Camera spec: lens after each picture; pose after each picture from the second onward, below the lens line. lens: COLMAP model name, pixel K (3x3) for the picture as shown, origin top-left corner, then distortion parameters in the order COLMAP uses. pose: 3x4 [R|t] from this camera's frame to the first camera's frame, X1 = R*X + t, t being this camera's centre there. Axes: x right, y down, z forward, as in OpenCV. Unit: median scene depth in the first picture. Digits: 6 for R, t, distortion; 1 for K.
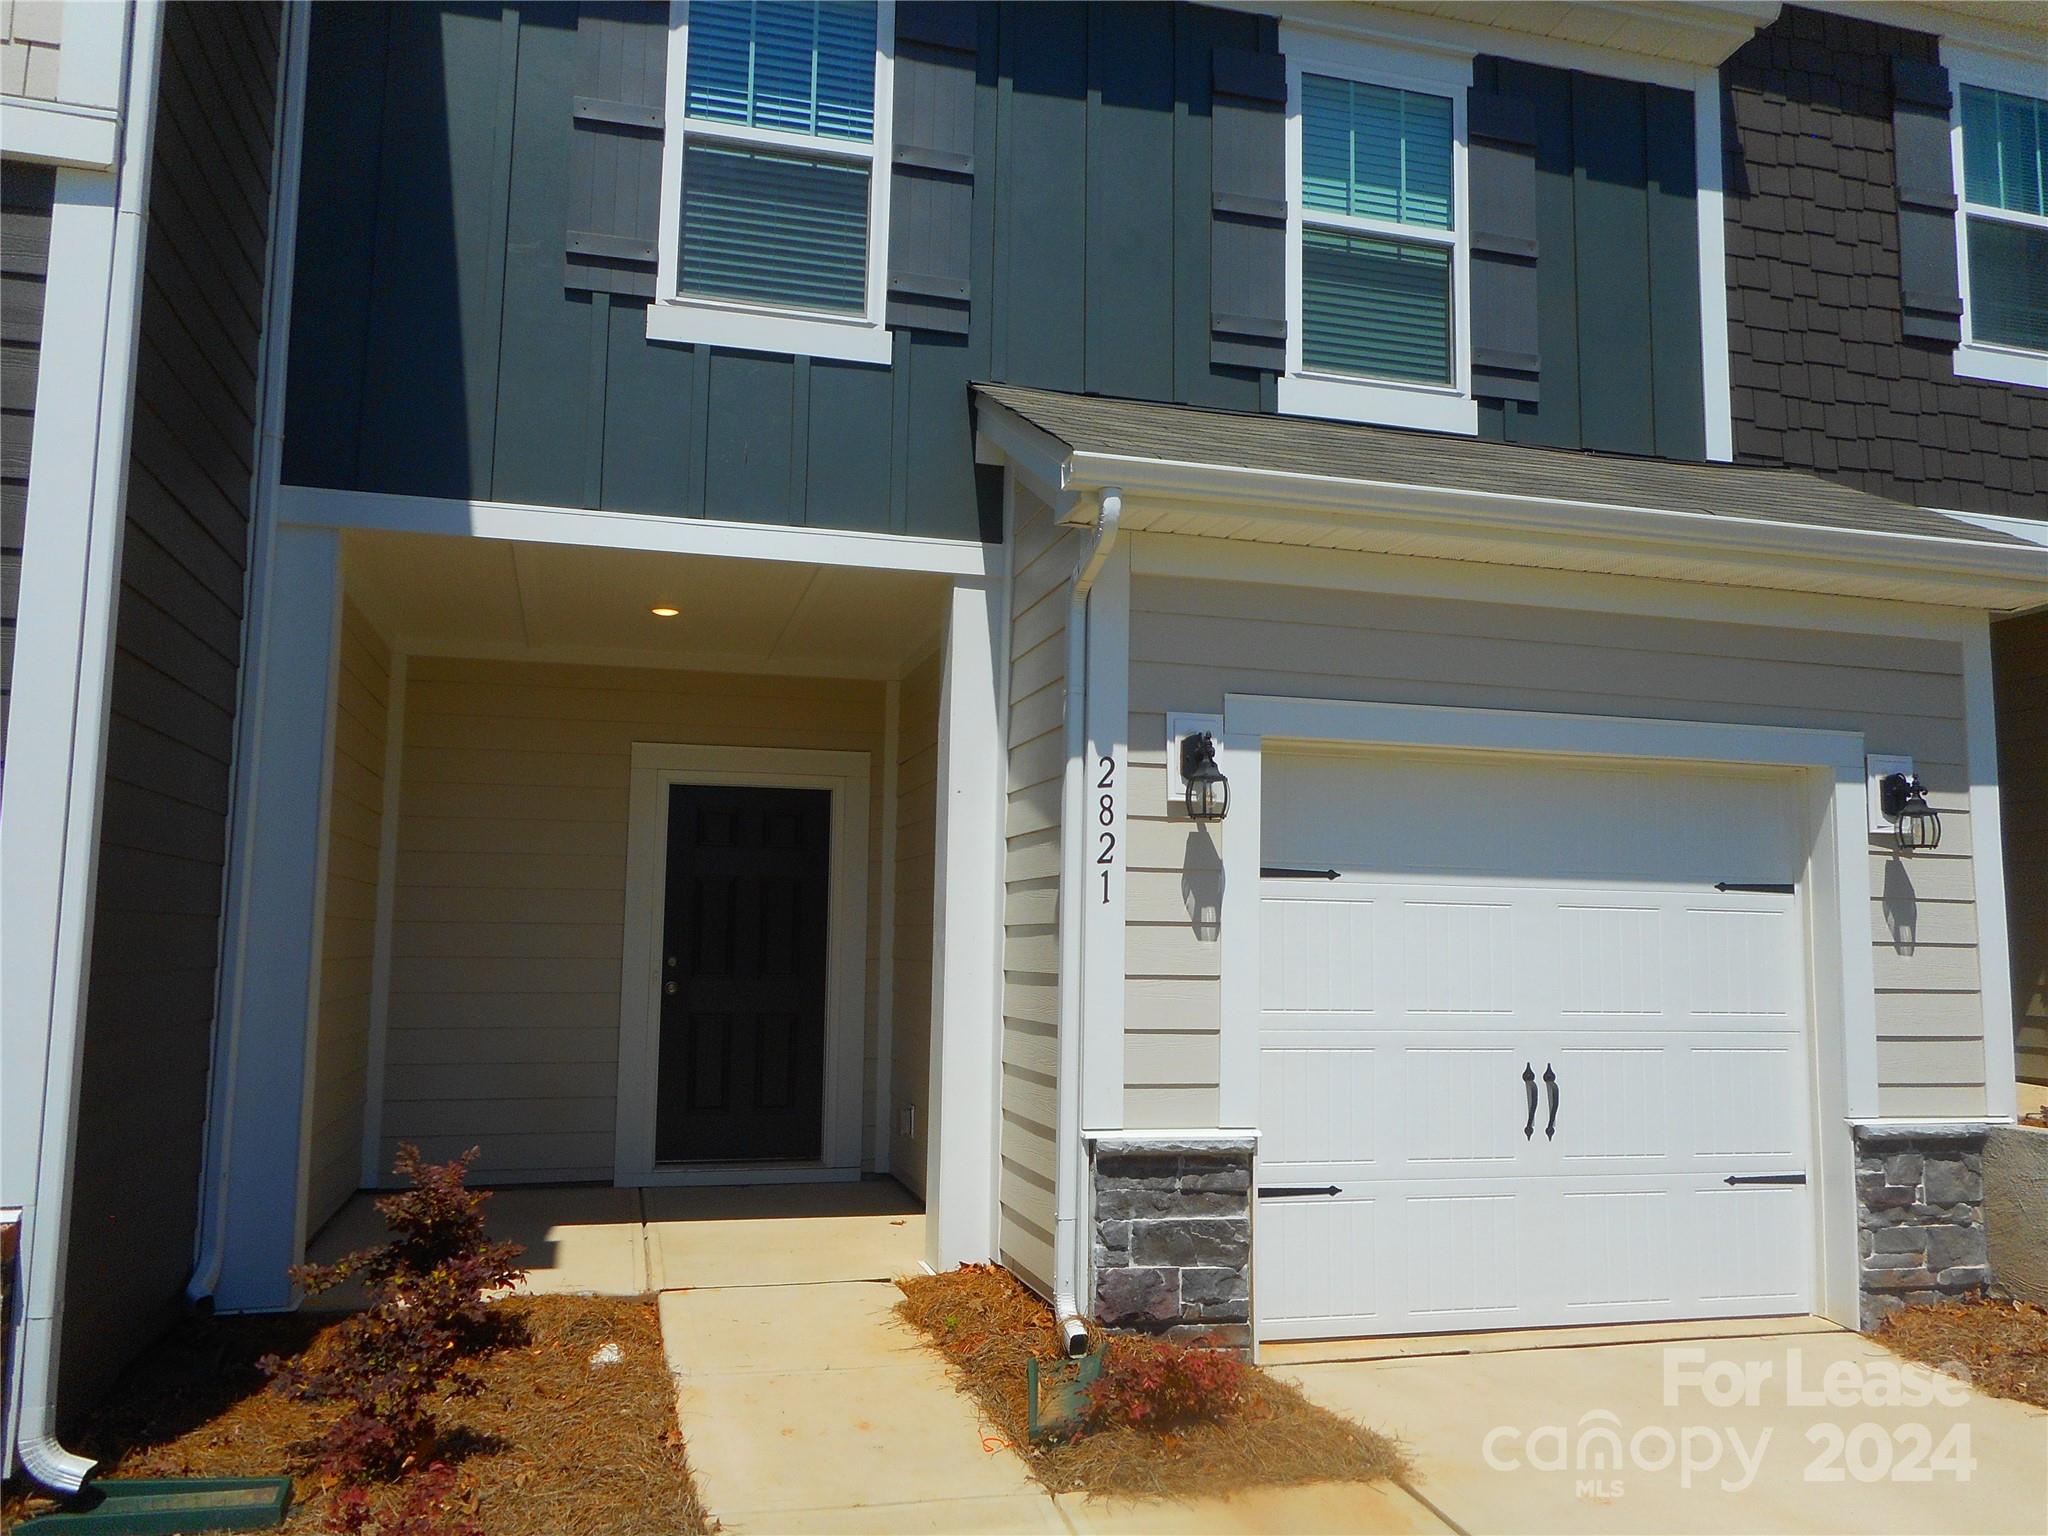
lens RADIAL K [[1544.5, 0, 1020.6], [0, 1544.5, 760.2], [0, 0, 1]] dist [-0.000310, 0.020210]
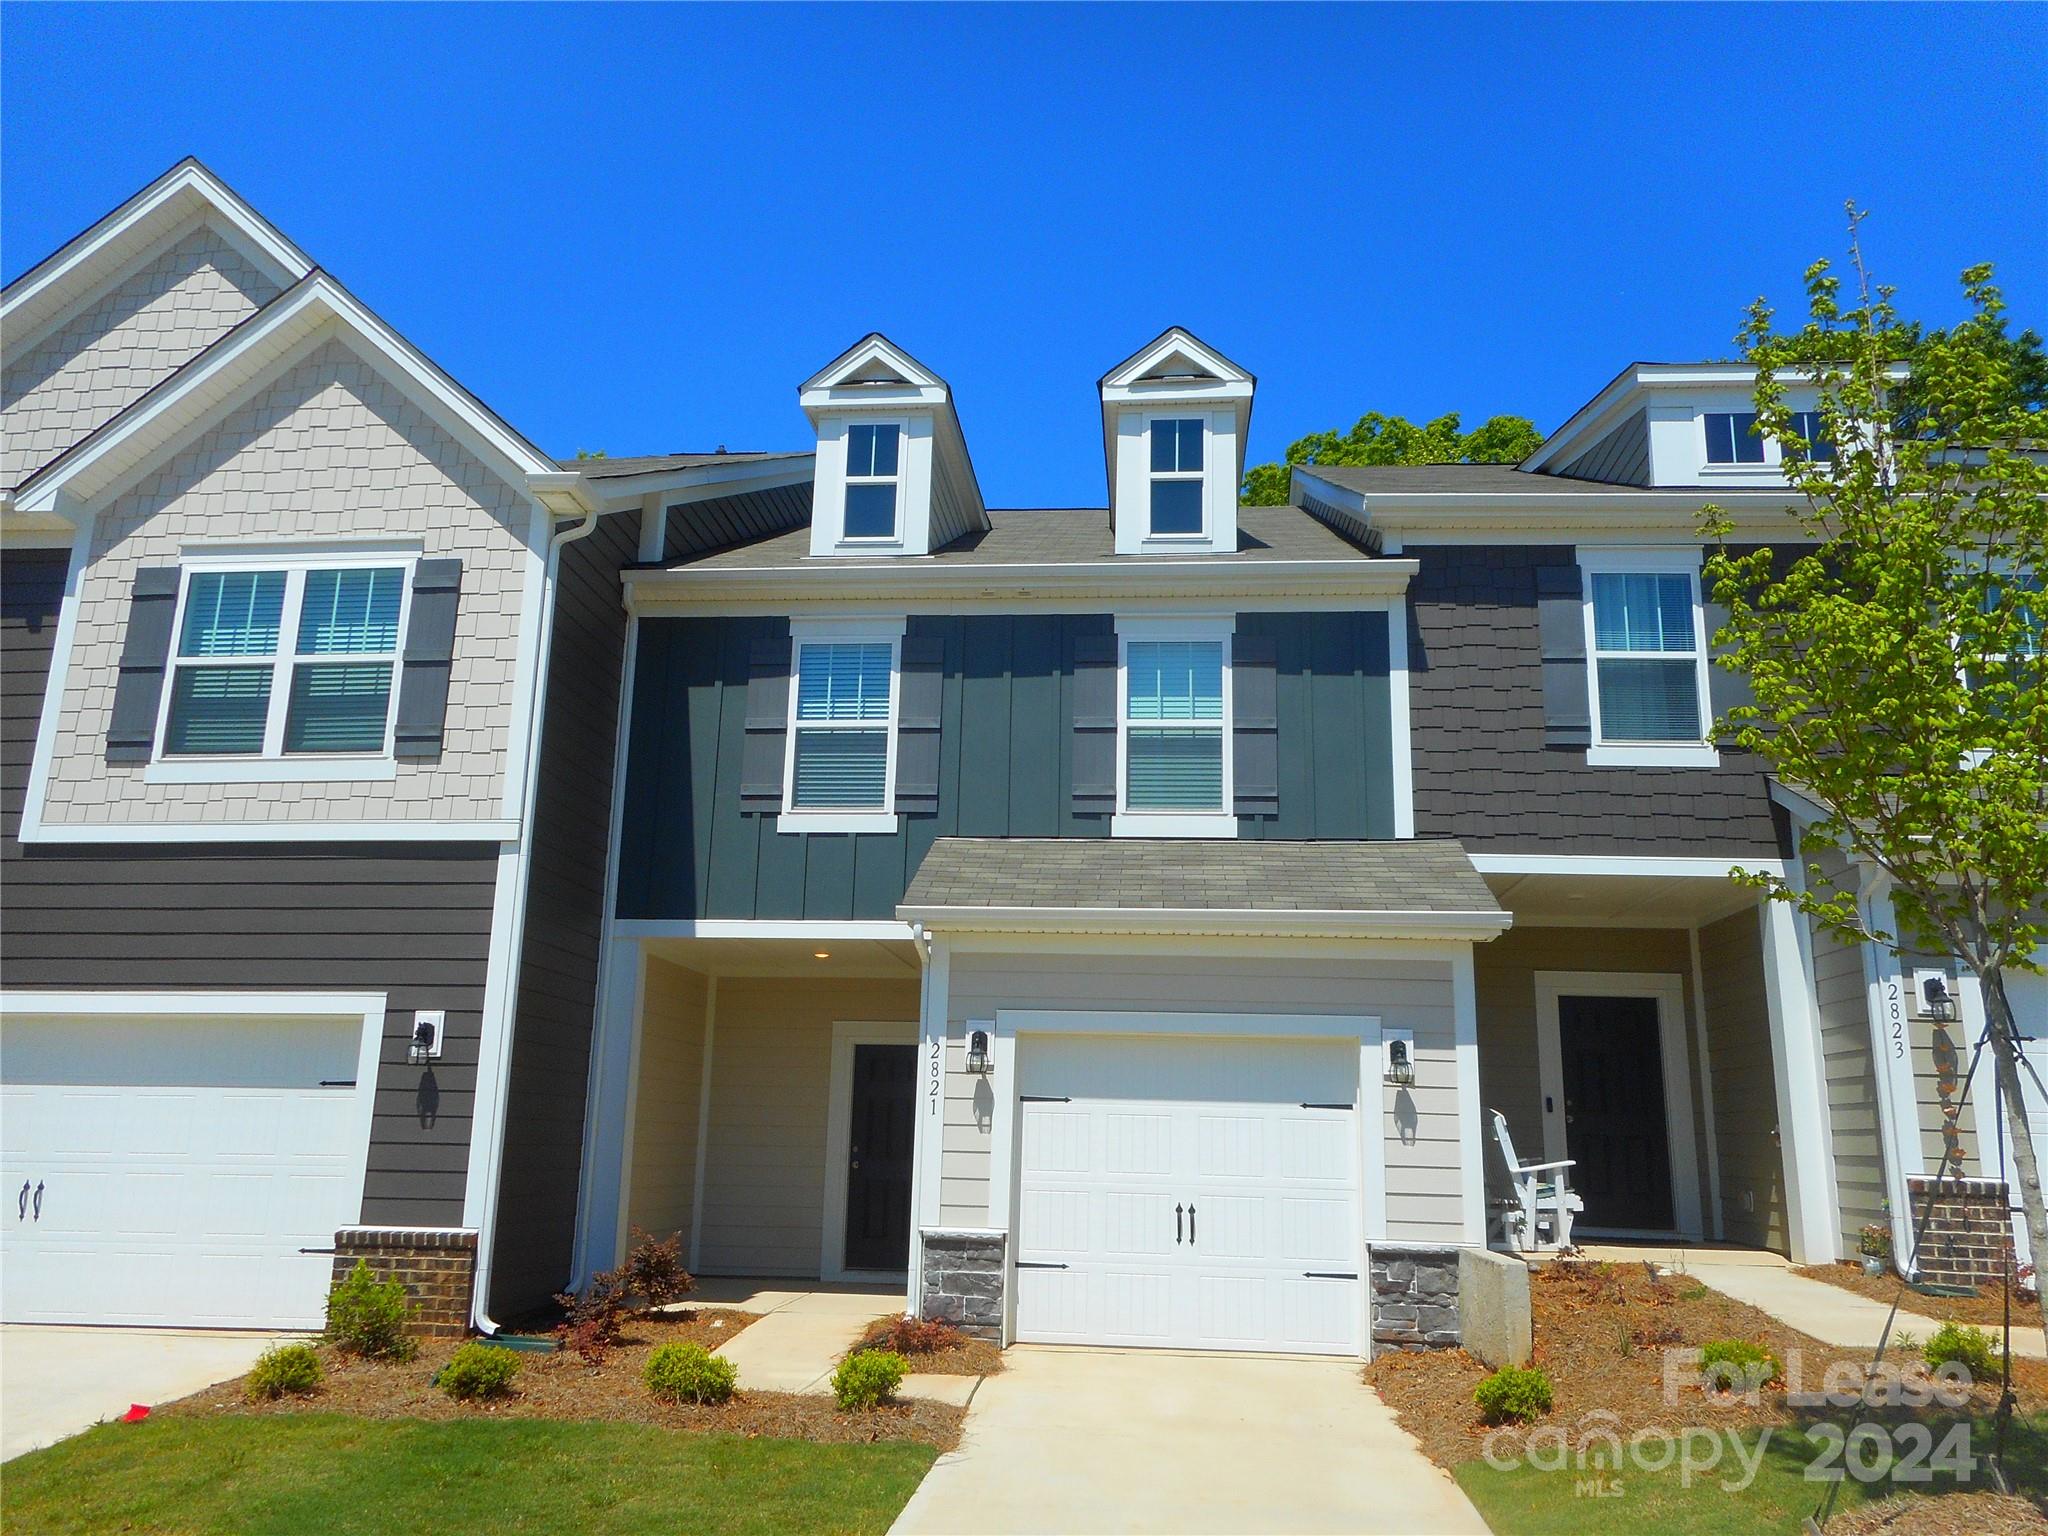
lens RADIAL K [[1544.5, 0, 1020.6], [0, 1544.5, 760.2], [0, 0, 1]] dist [-0.000310, 0.020210]
pose [[0.935594, -0.077684, -0.344426, 0.776088], [0.030818, 0.989740, -0.139517, -0.072815], [0.351730, 0.119917, 0.928389, -0.800864]]
